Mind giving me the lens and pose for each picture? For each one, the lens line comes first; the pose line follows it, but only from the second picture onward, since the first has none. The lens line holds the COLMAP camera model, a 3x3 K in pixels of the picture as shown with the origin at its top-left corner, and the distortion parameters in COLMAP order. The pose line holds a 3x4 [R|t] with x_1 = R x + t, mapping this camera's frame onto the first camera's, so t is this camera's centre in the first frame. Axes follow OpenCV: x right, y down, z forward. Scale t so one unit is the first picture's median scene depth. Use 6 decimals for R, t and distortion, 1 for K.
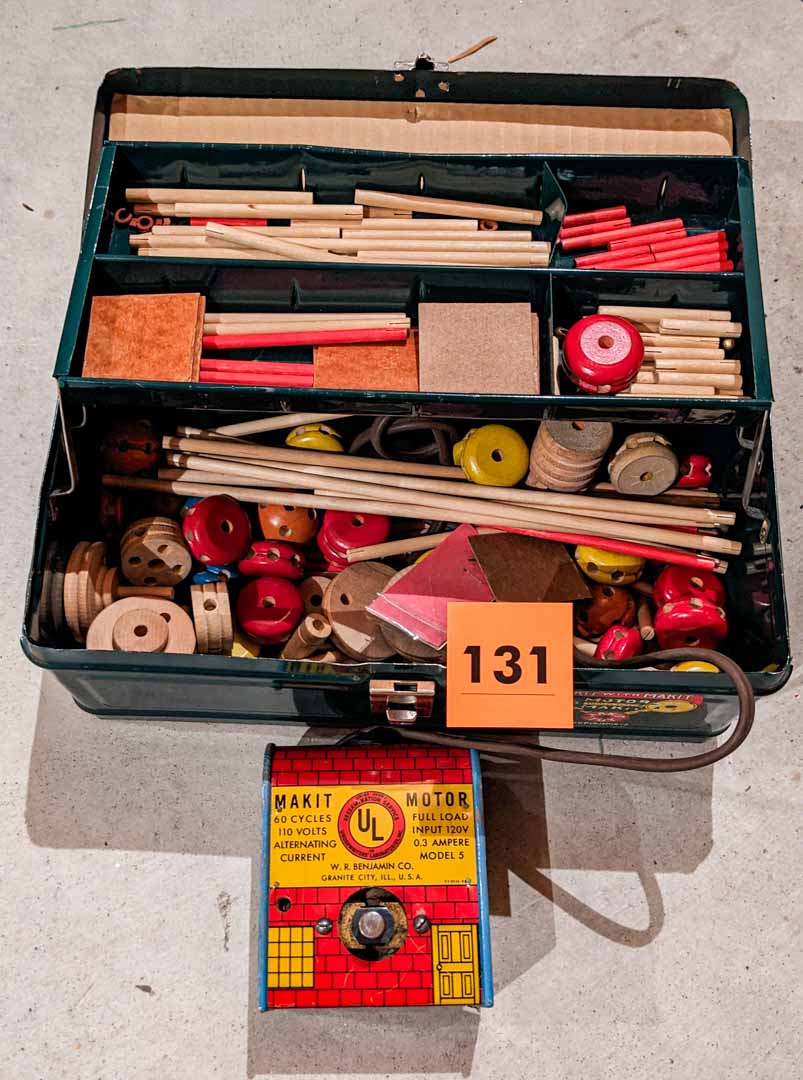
lens RADIAL K [[1244.5, 0, 364.5], [0, 1244.5, 566.8], [0, 0, 1]] dist [0.050097, 0.000000]
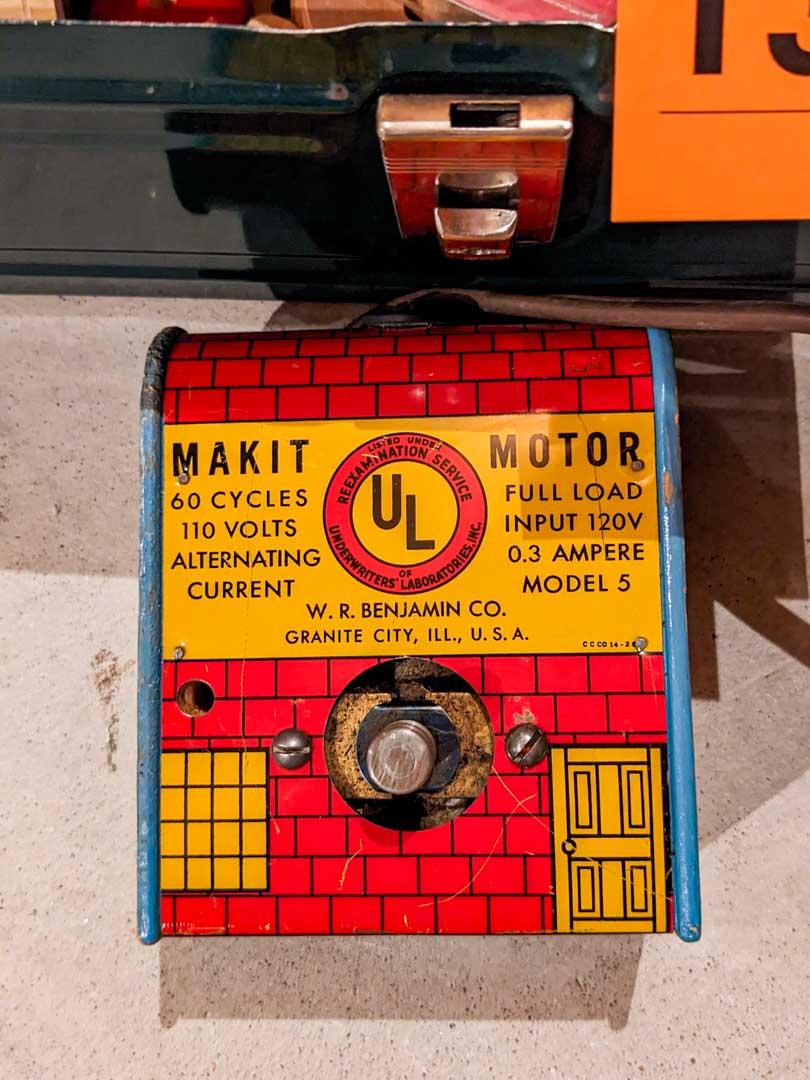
lens RADIAL K [[1244.5, 0, 403.7], [0, 1244.5, 541.5], [0, 0, 1]] dist [0.050097, 0.000000]
pose [[0.998847, -0.006793, -0.047519, 0.023947], [0.017877, 0.971366, 0.236913, 0.115441], [0.044549, -0.237489, 0.970368, 0.581813]]
